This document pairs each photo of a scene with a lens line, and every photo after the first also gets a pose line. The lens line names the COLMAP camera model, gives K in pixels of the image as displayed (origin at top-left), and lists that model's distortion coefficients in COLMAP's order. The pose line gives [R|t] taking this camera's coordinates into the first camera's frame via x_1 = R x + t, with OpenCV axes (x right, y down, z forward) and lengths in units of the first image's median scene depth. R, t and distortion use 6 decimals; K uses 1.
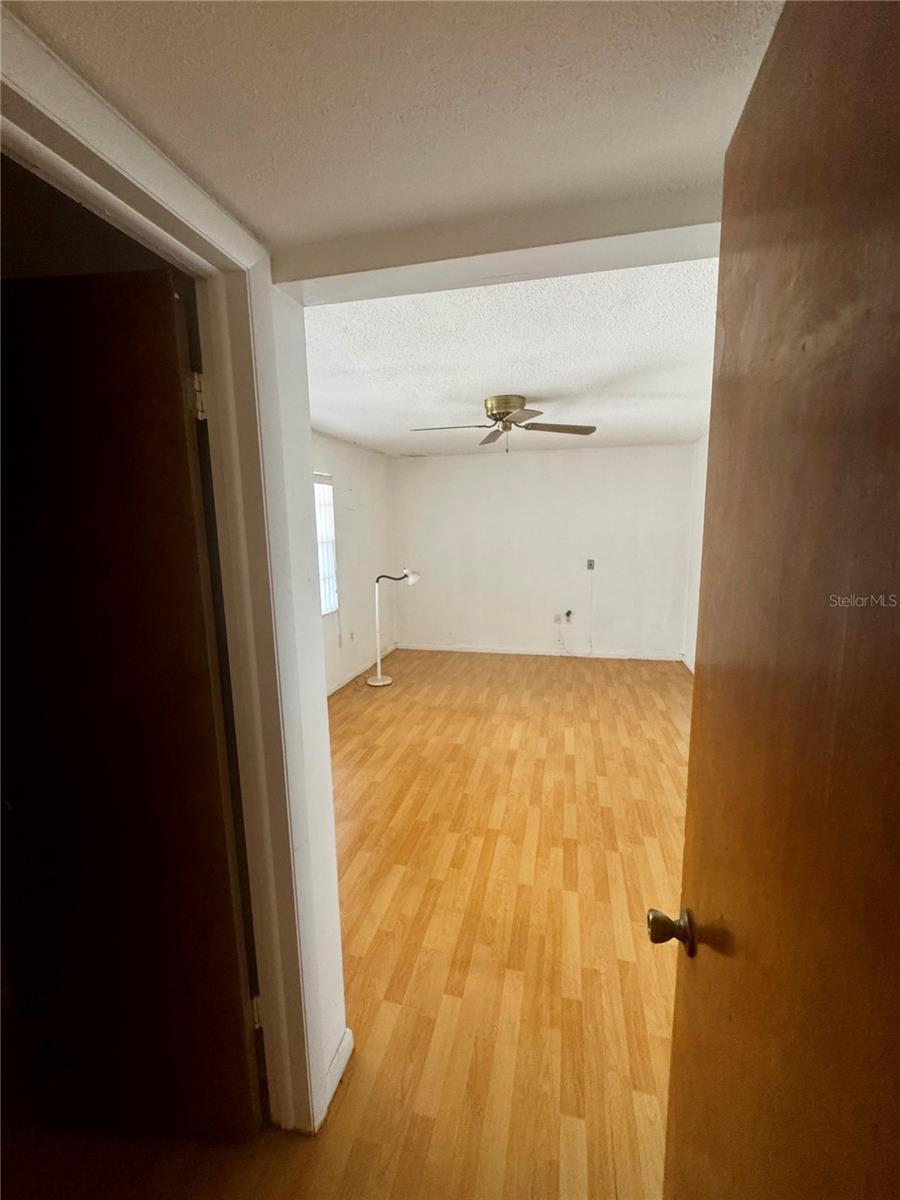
lens RADIAL K [[481.6, 0, 451.4], [0, 481.6, 600.9], [0, 0, 1]] dist [-0.004417, 0.001044]
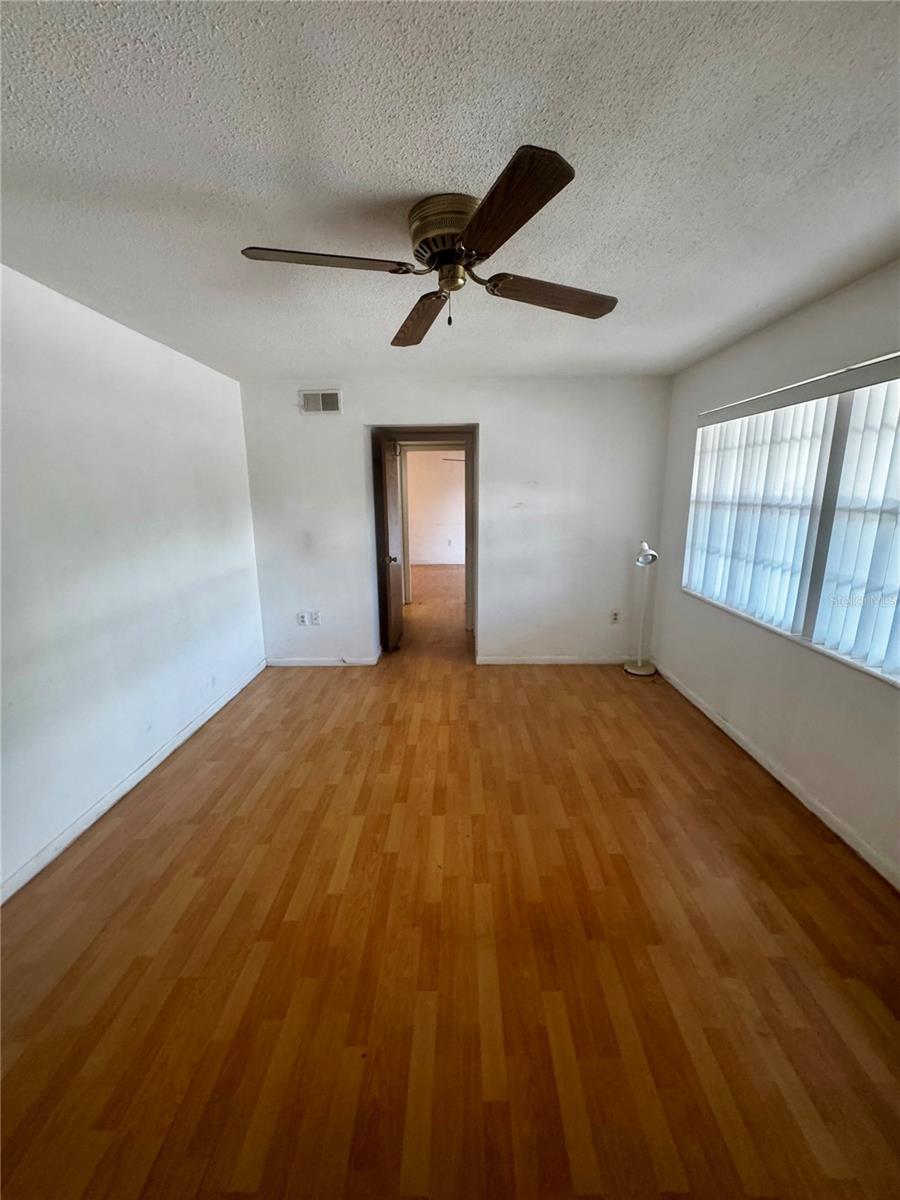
lens RADIAL K [[481.6, 0, 440.7], [0, 481.6, 601.9], [0, 0, 1]] dist [-0.004417, 0.001044]
pose [[-0.980322, 0.064277, -0.186646, 0.245359], [-0.009033, 0.929907, 0.367684, -0.237994], [0.197196, 0.362135, -0.911028, 1.591070]]
